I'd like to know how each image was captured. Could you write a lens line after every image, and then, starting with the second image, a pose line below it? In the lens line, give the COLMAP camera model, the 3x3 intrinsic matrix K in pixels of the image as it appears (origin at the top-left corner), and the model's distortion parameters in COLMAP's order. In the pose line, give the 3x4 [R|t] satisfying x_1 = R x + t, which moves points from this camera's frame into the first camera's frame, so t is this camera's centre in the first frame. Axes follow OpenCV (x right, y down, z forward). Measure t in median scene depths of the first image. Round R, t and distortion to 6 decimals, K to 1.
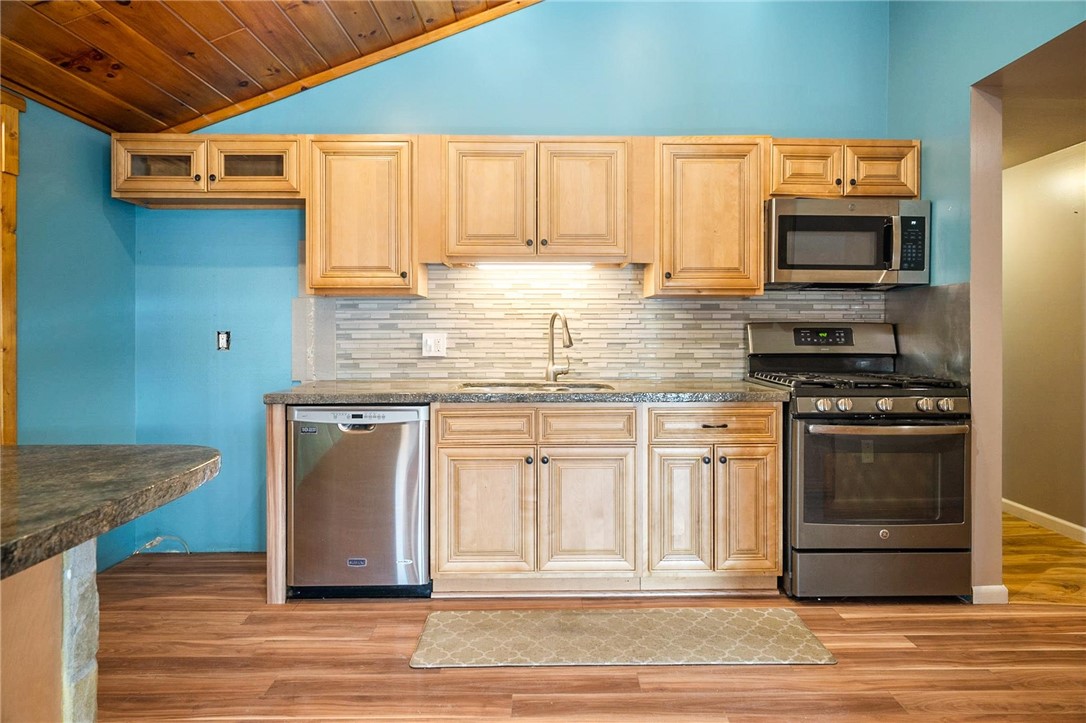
lens RADIAL K [[629.5, 0, 550.3], [0, 629.5, 333.5], [0, 0, 1]] dist [0.000110, -0.000192]
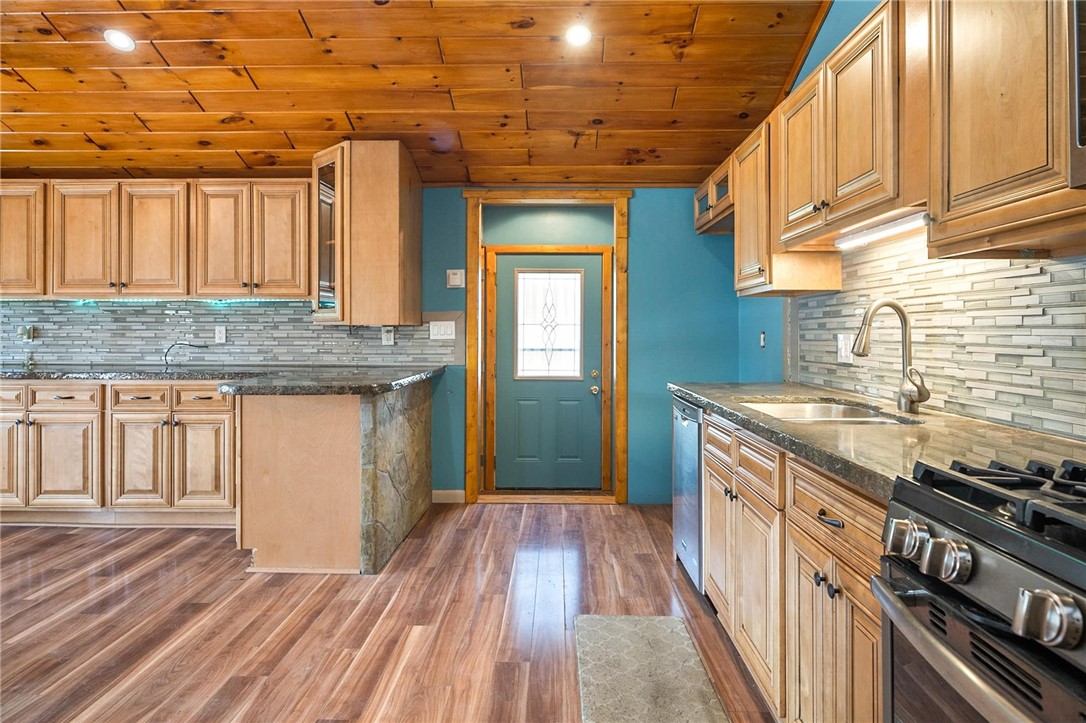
lens RADIAL K [[629.5, 0, 550.3], [0, 629.5, 333.5], [0, 0, 1]] dist [0.000110, -0.000192]
pose [[-0.025312, 0.003487, -0.999674, 0.625826], [-0.000046, 0.999994, 0.003489, -0.003705], [0.999680, 0.000135, -0.025312, 0.641149]]
